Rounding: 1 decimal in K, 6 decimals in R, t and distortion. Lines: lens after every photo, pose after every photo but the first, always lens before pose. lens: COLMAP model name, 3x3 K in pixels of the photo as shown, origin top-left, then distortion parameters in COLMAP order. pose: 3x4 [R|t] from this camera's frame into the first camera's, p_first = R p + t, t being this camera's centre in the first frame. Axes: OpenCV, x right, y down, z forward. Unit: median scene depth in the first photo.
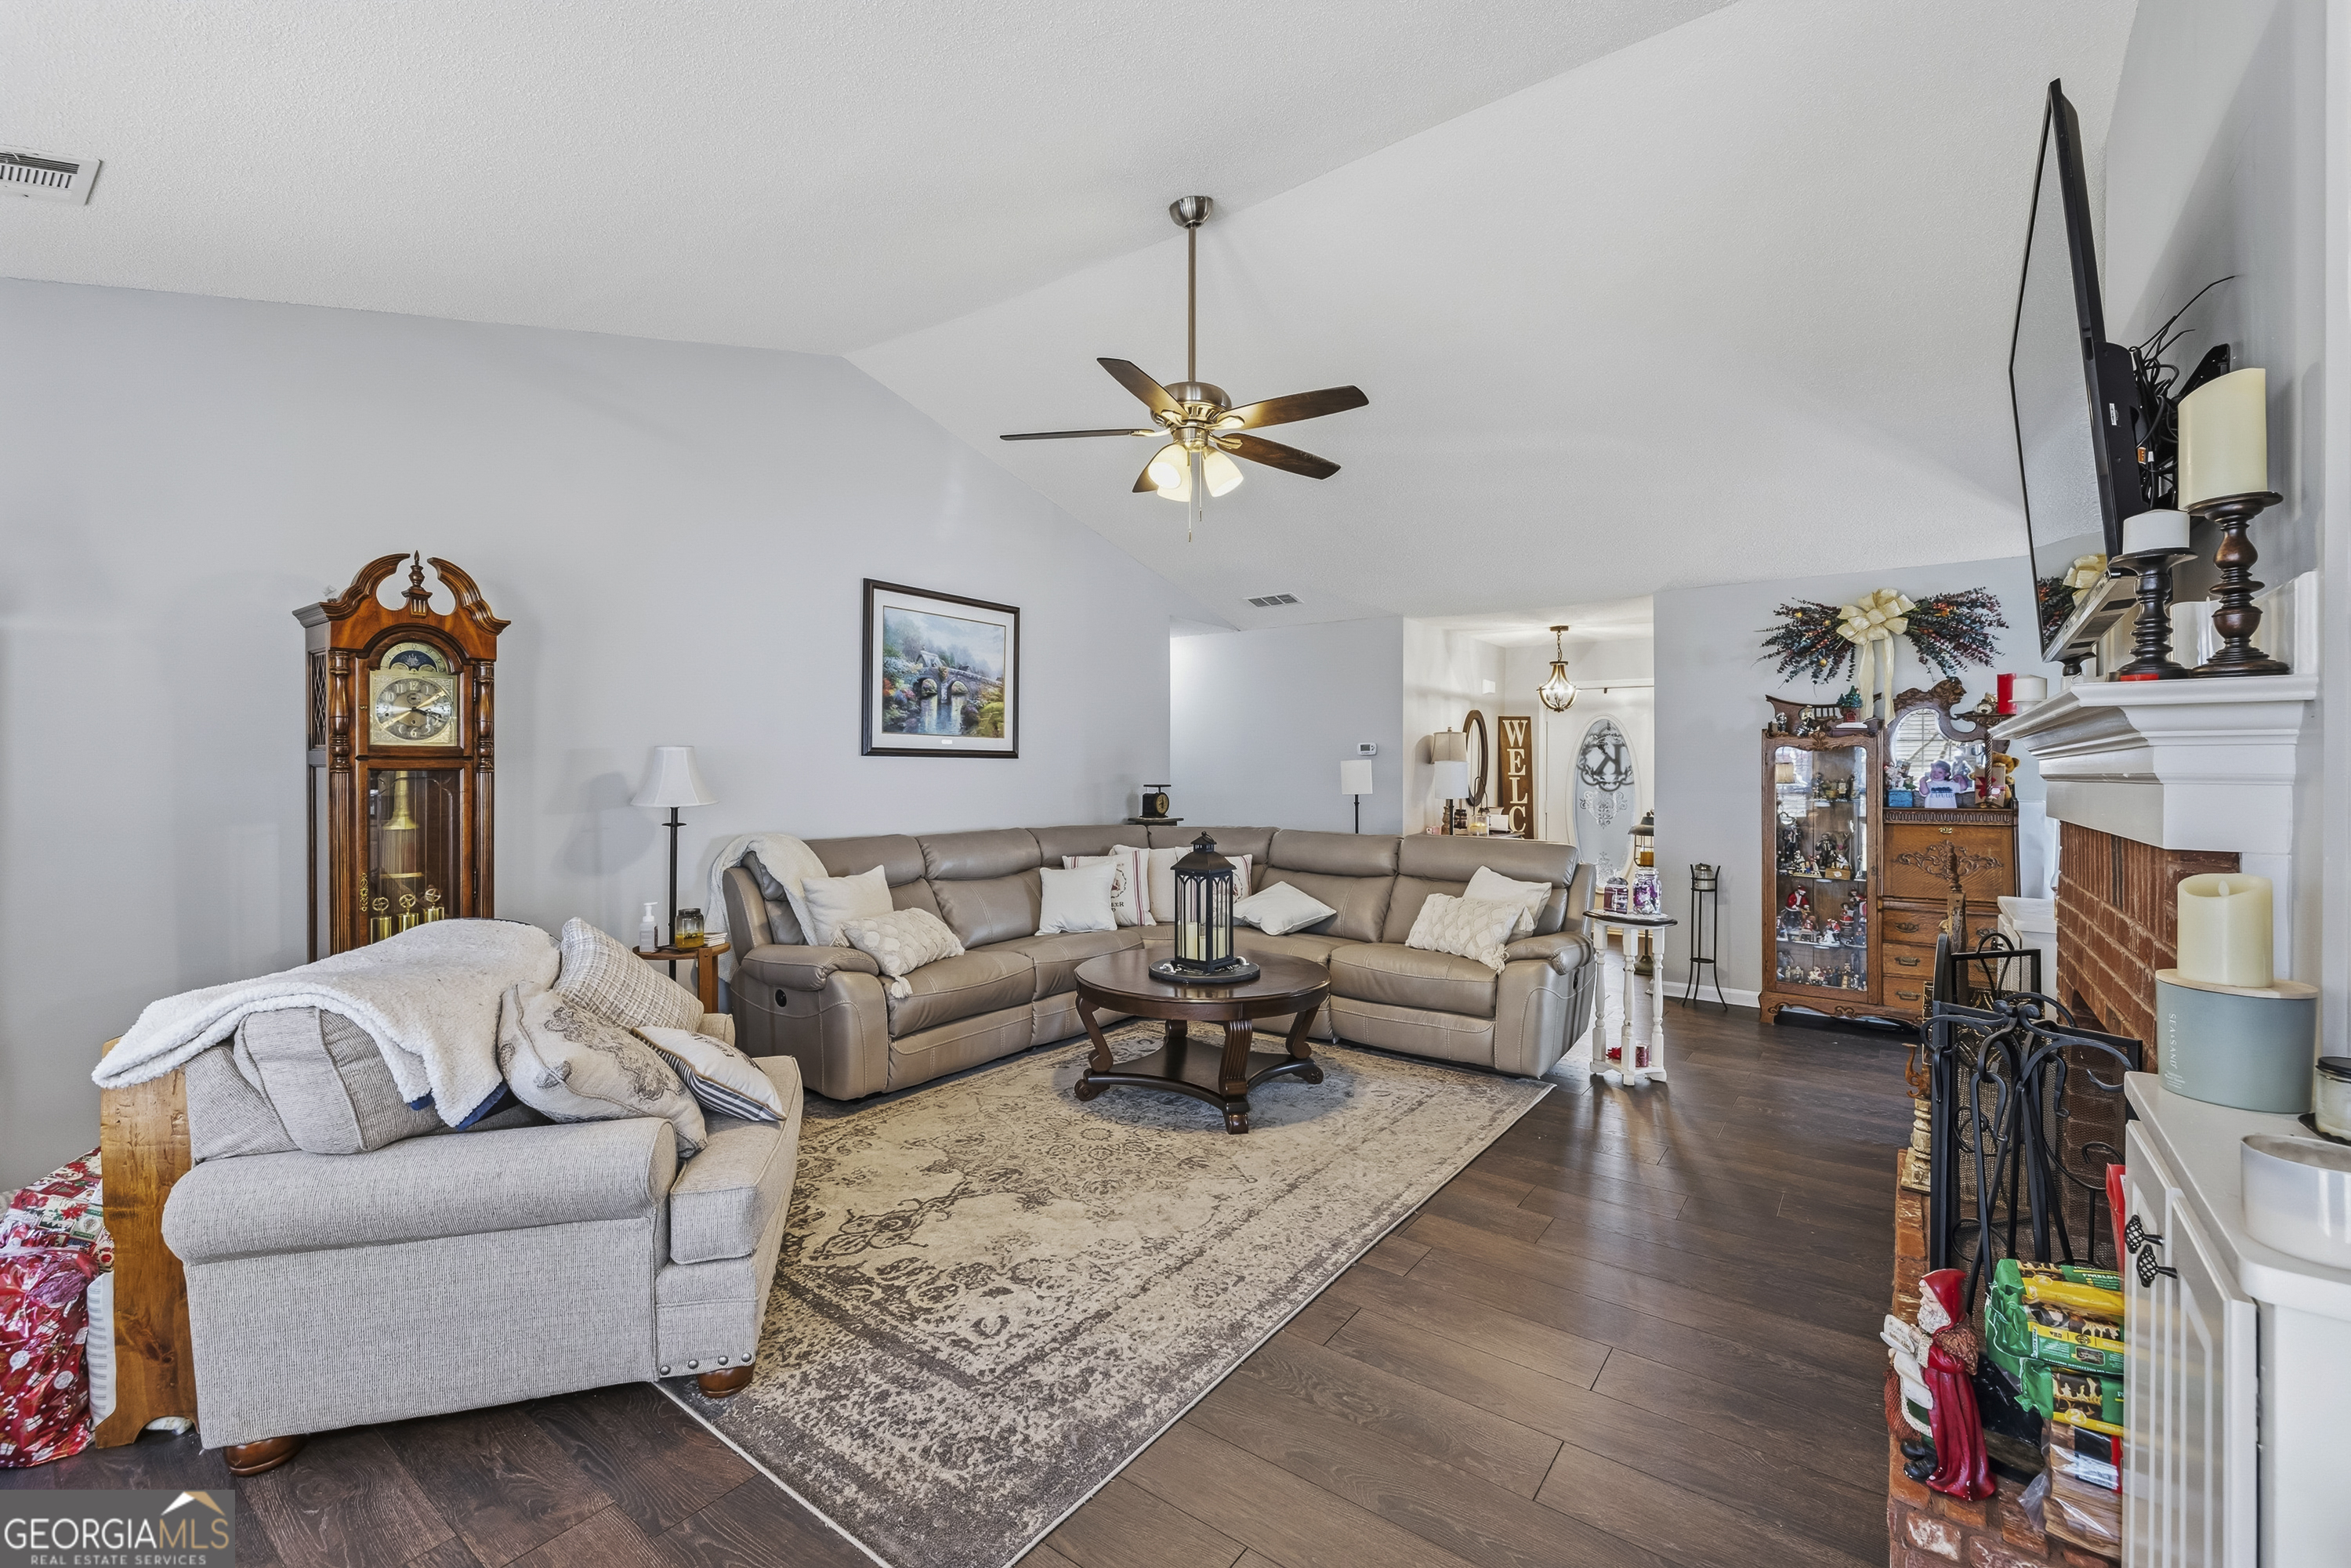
lens RADIAL K [[993.3, 0, 1170.4], [0, 993.3, 779.9], [0, 0, 1]] dist [-0.001100, 0.000419]
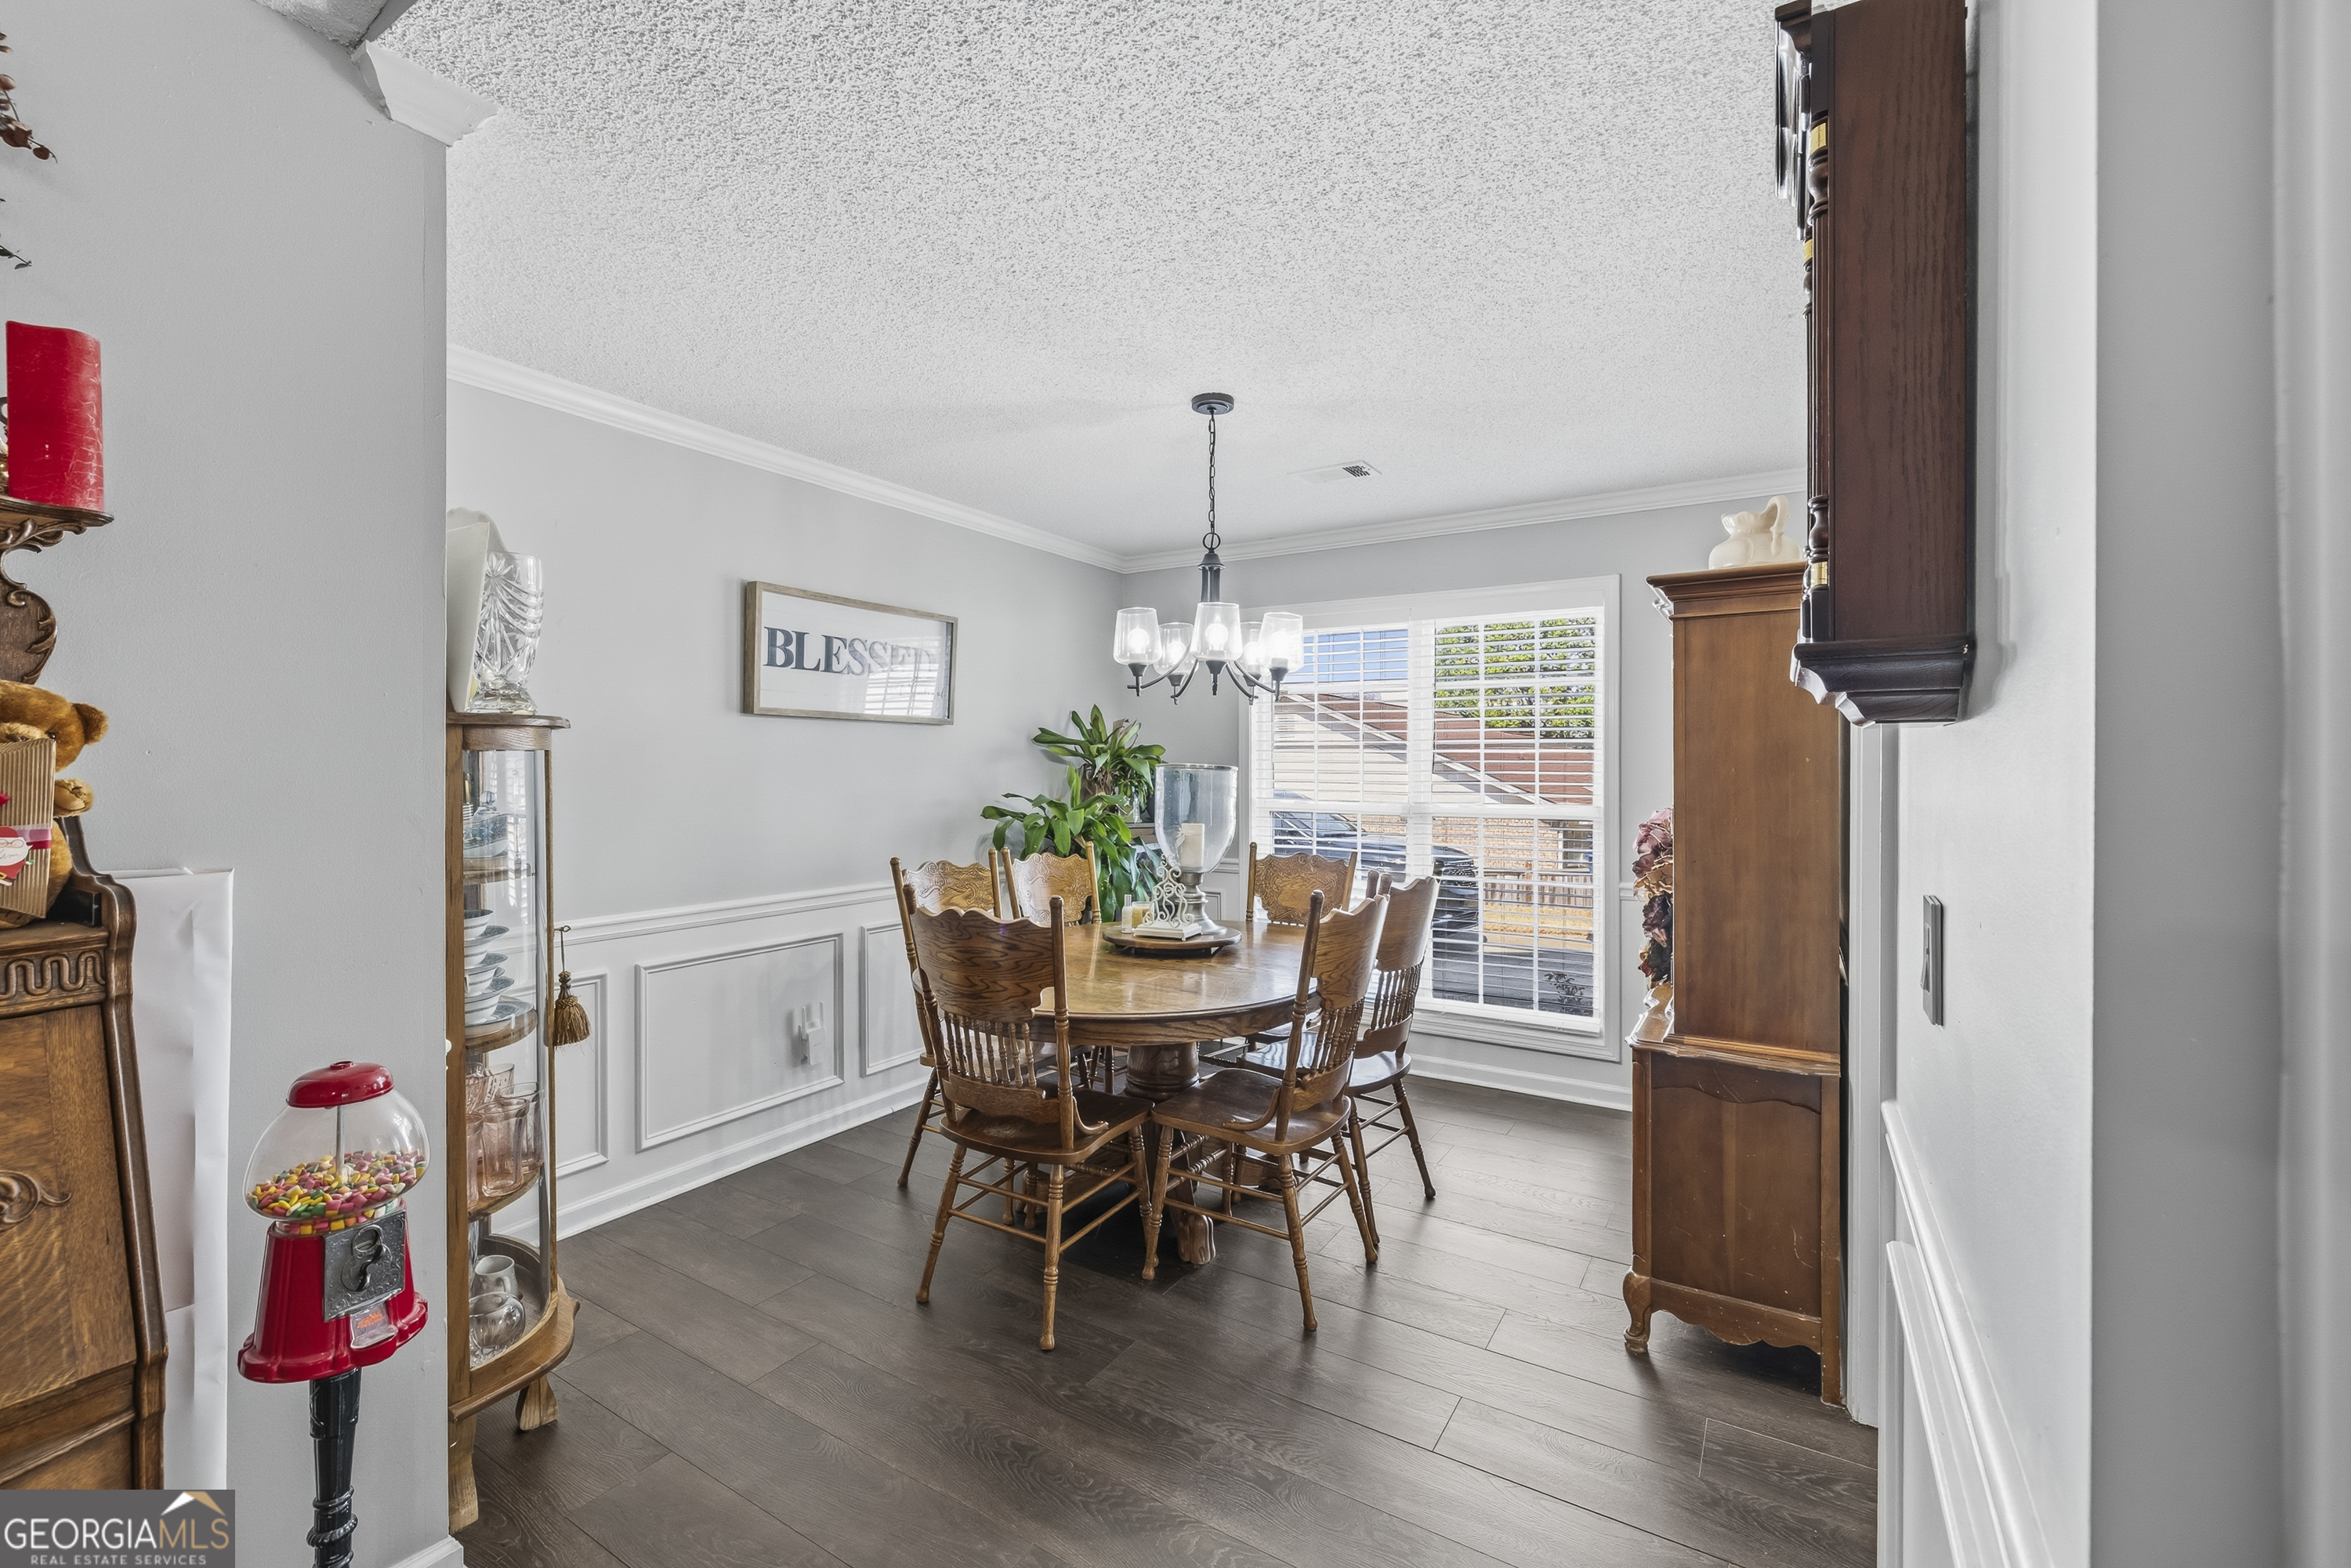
lens RADIAL K [[993.3, 0, 1160.8], [0, 993.3, 770.3], [0, 0, 1]] dist [-0.001100, 0.000419]
pose [[-0.084342, -0.001482, 0.996436, 0.522693], [0.008407, 0.999962, 0.002199, -0.005289], [-0.996401, 0.008563, -0.084326, 0.677413]]
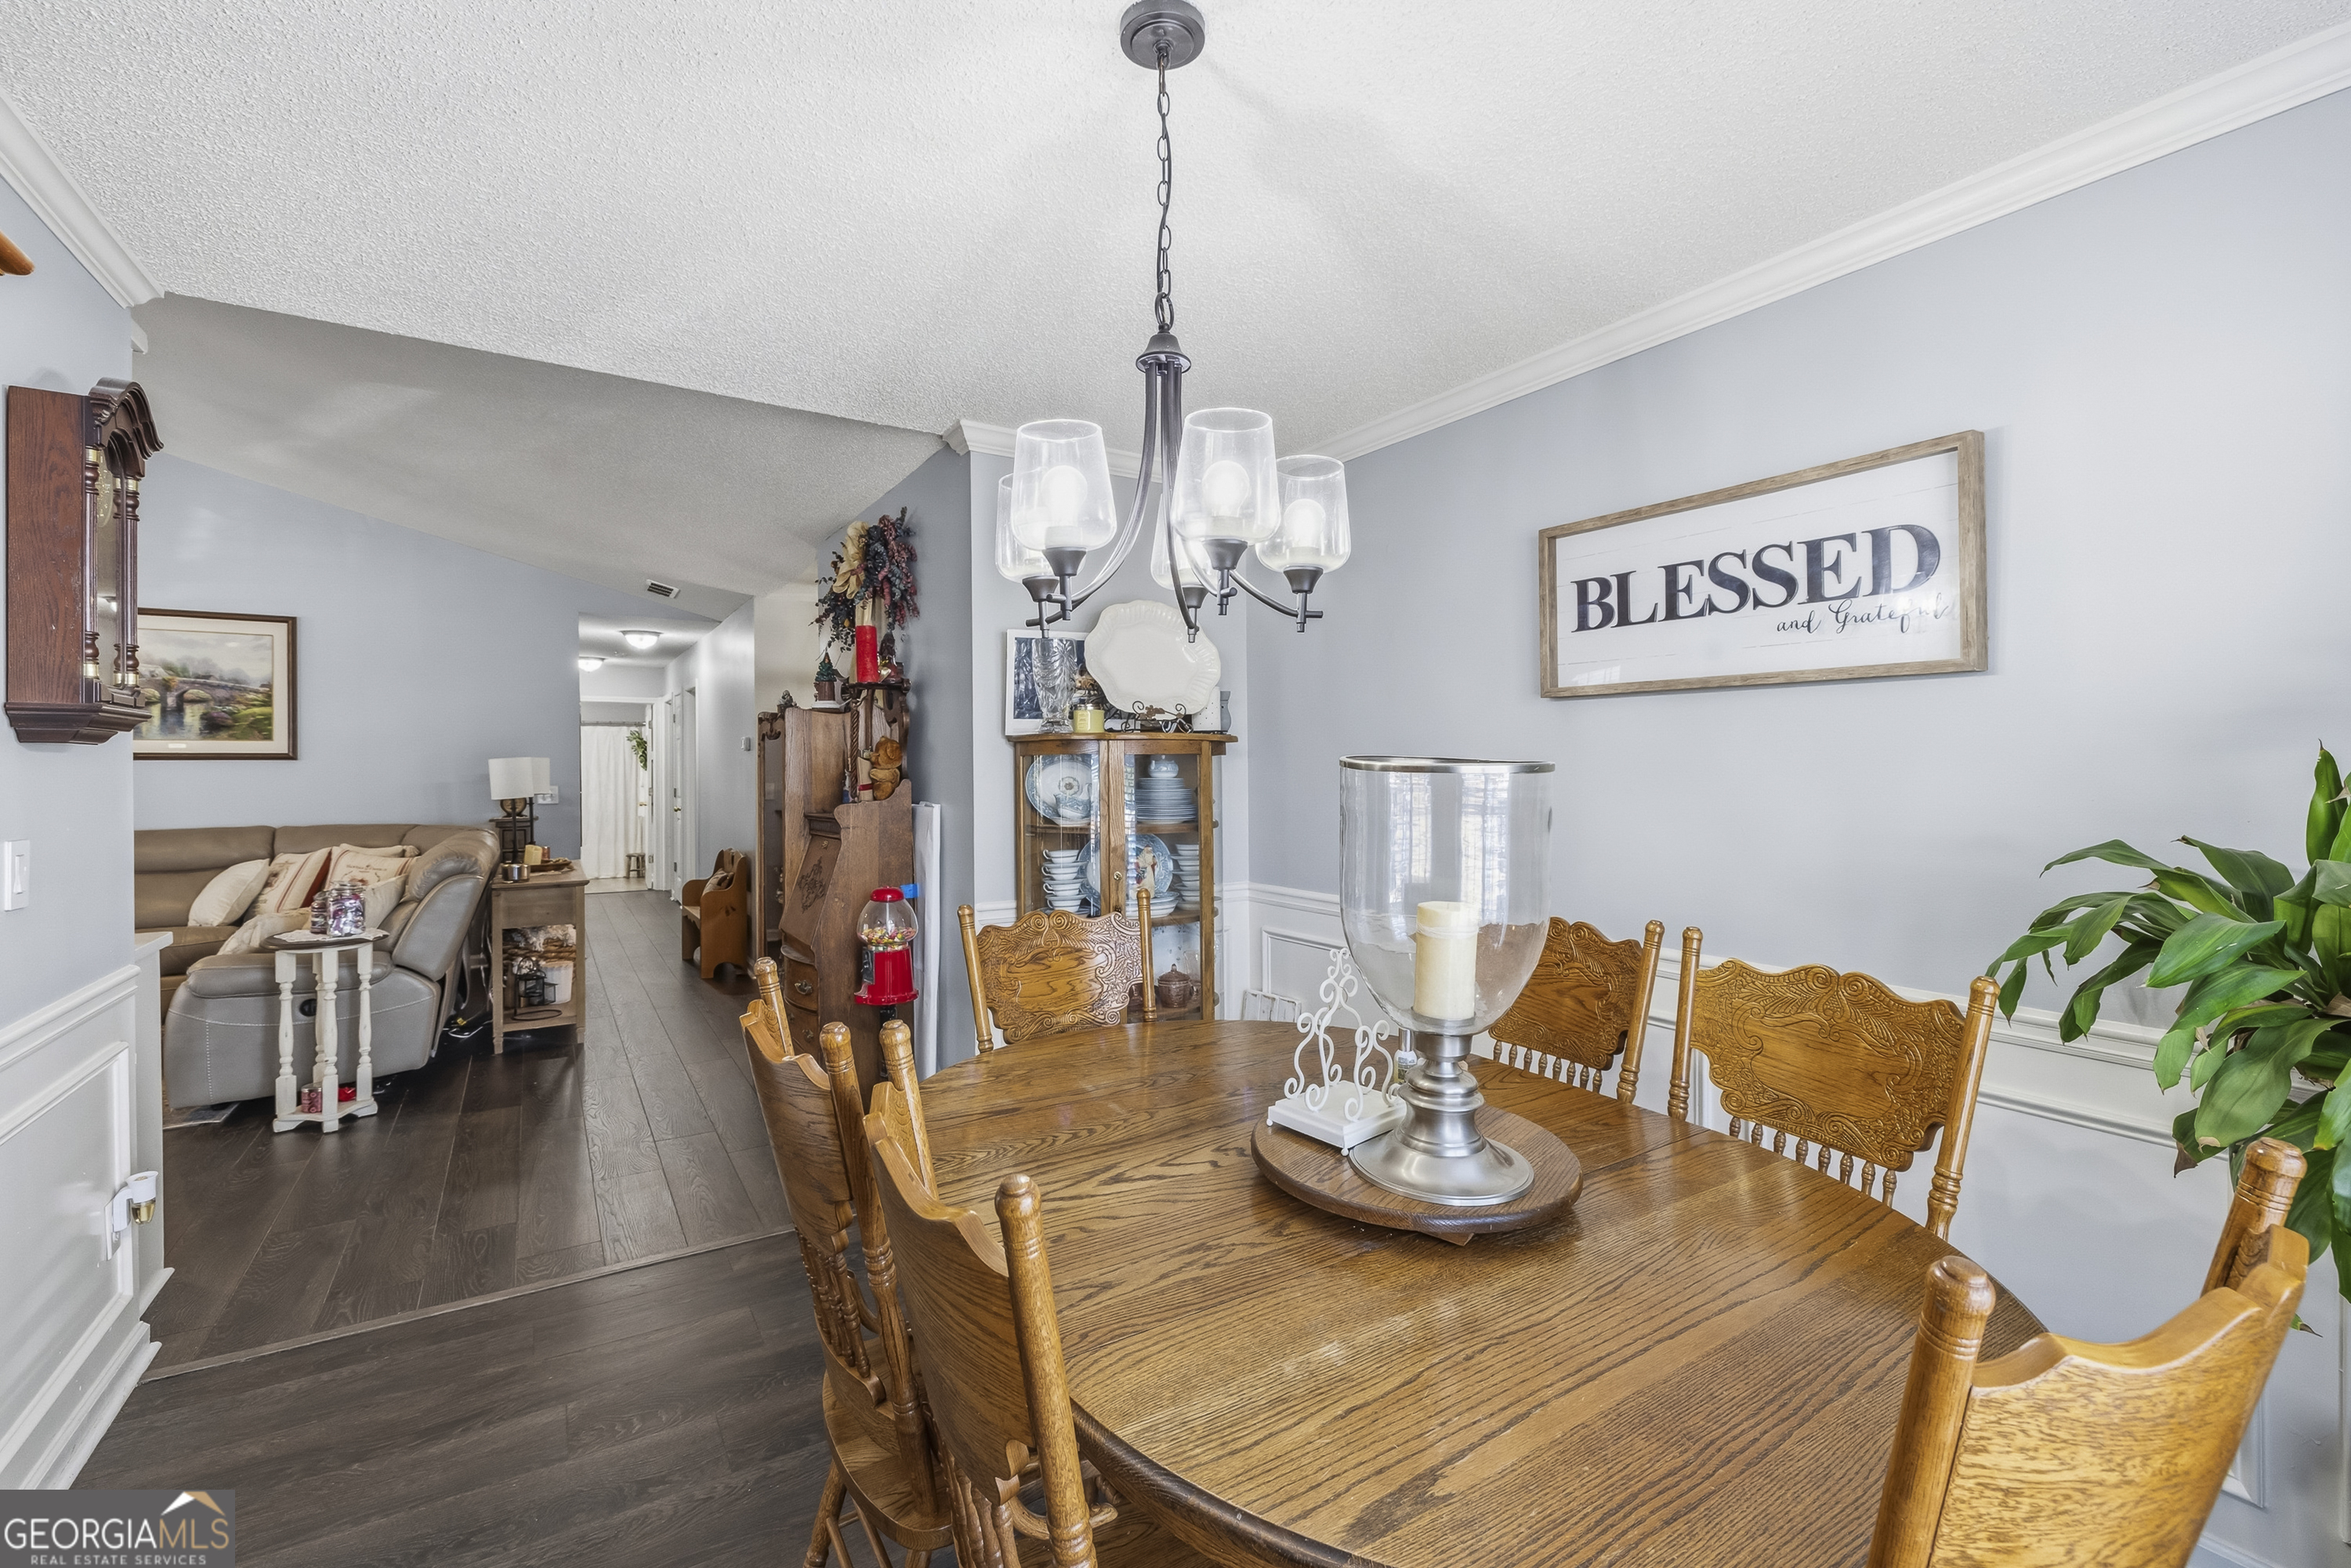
lens RADIAL K [[993.3, 0, 1168.0], [0, 993.3, 774.2], [0, 0, 1]] dist [-0.001100, 0.000419]
pose [[0.937520, -0.003756, -0.347912, 1.160221], [0.008577, 0.999887, 0.012318, -0.011168], [0.347827, -0.014533, 0.937446, 0.349625]]
